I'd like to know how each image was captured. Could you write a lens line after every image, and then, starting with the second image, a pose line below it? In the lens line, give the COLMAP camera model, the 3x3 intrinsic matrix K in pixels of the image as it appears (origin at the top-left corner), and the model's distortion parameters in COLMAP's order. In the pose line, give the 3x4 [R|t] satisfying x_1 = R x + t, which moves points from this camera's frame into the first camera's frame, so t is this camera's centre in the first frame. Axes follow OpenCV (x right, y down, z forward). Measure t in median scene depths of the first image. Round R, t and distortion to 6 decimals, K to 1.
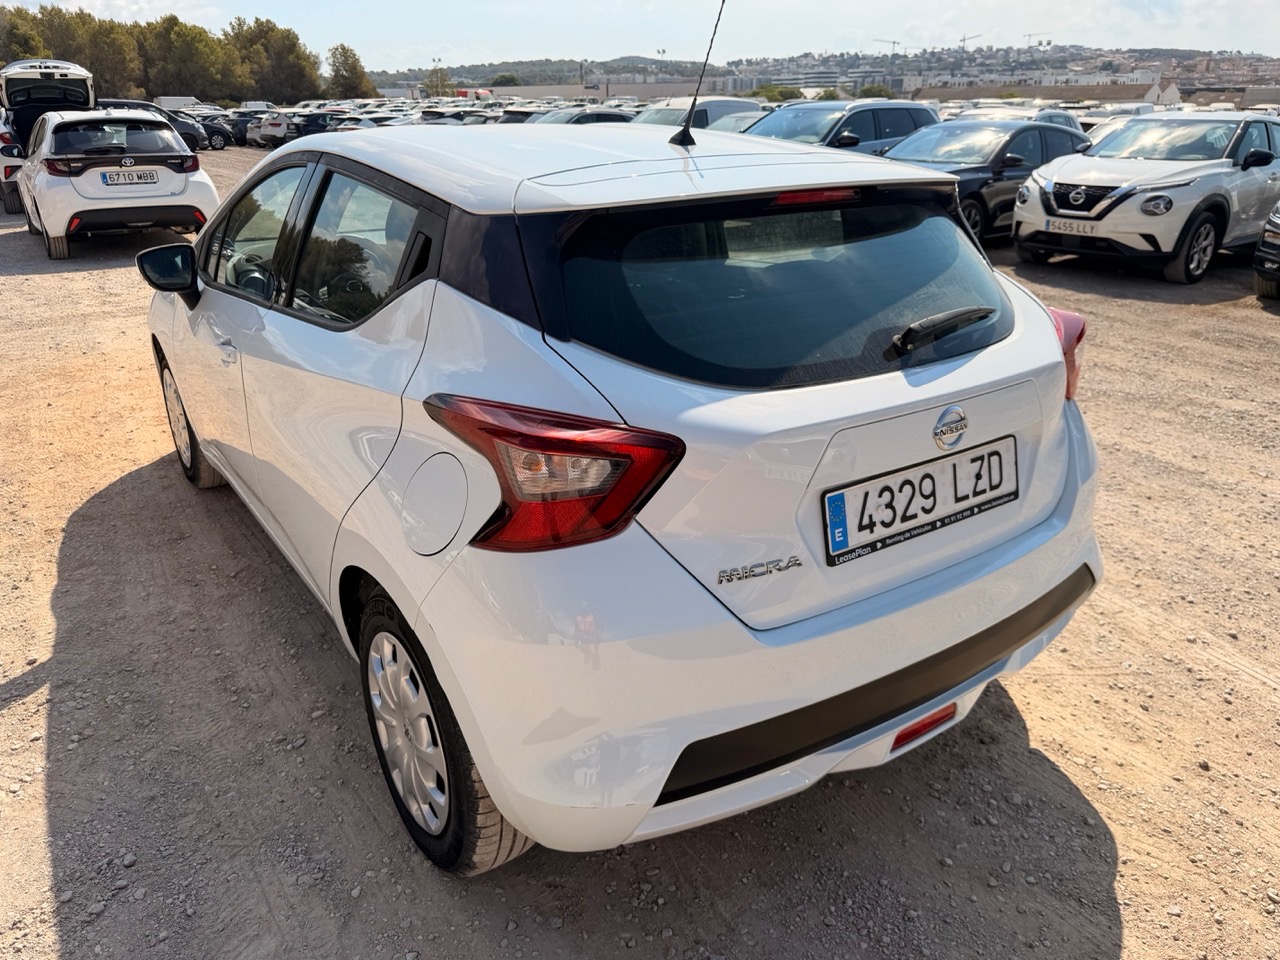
lens RADIAL K [[899.5, 0, 640.0], [0, 899.5, 480.0], [0, 0, 1]] dist [-0.003881, -0.010583]
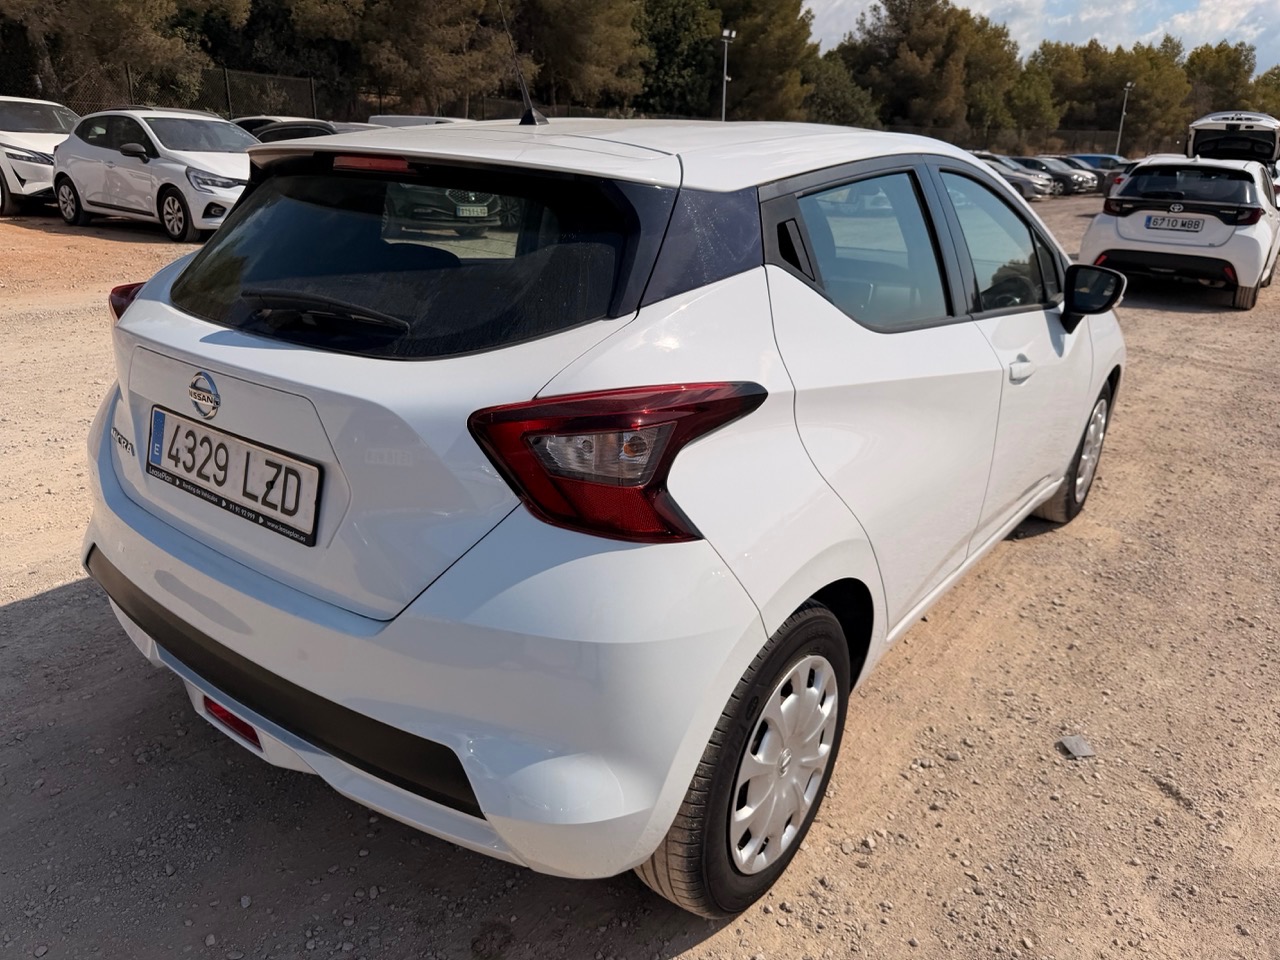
lens RADIAL K [[905.1, 0, 652.8], [0, 905.1, 472.9], [0, 0, 1]] dist [0.004262, -0.007359]
pose [[0.343535, 0.334372, -0.877599, 1.277312], [-0.394977, 0.899248, 0.188007, -0.326094], [0.852043, 0.282044, 0.440992, 0.941319]]
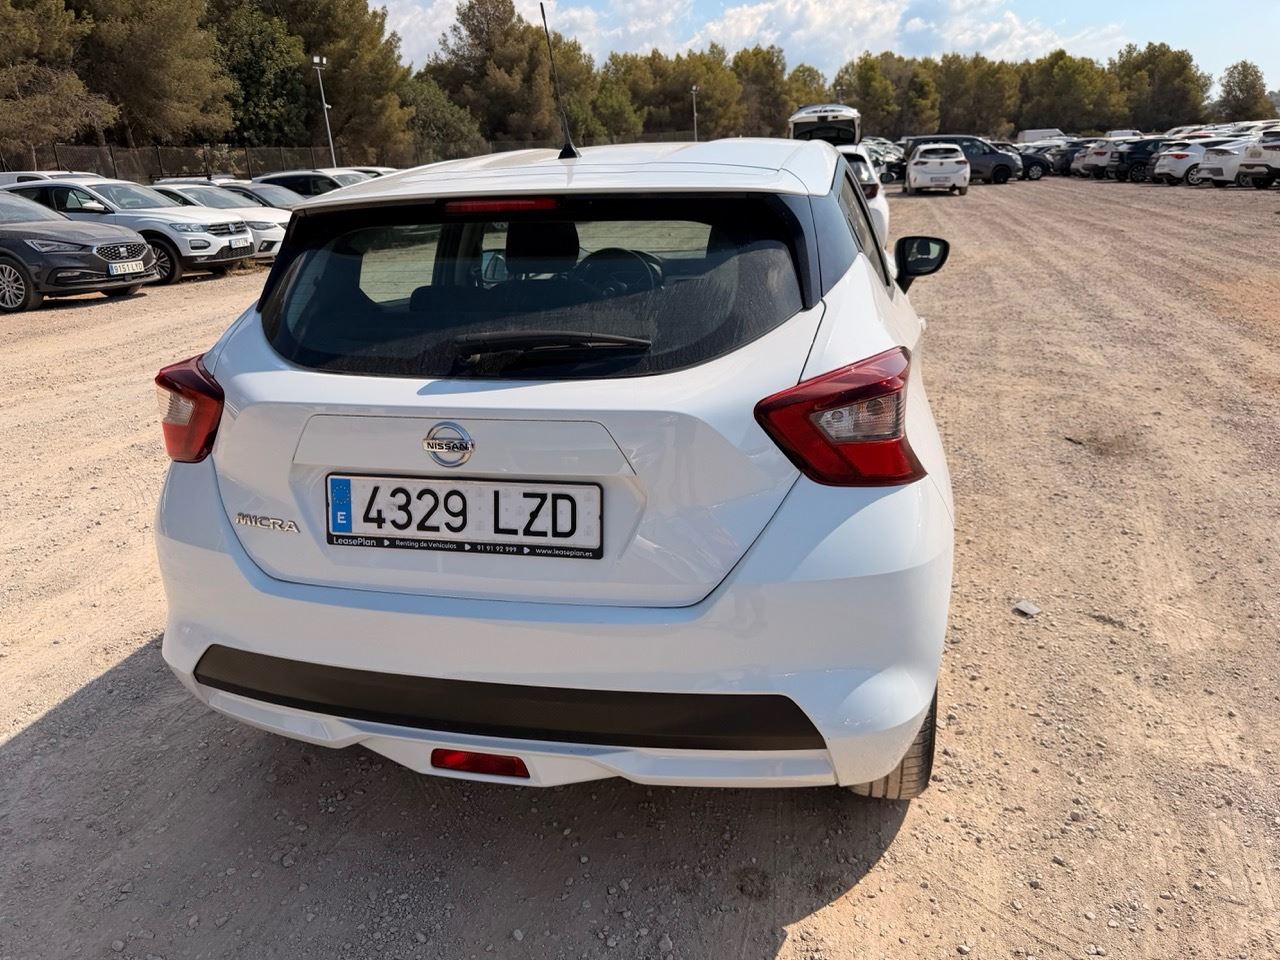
lens RADIAL K [[898.8, 0, 640.0], [0, 898.8, 480.0], [0, 0, 1]] dist [0.015490, -0.019398]
pose [[0.674943, 0.217559, -0.705067, 1.094353], [-0.239750, 0.968359, 0.069295, -0.127941], [0.697834, 0.122270, 0.705747, 0.440081]]
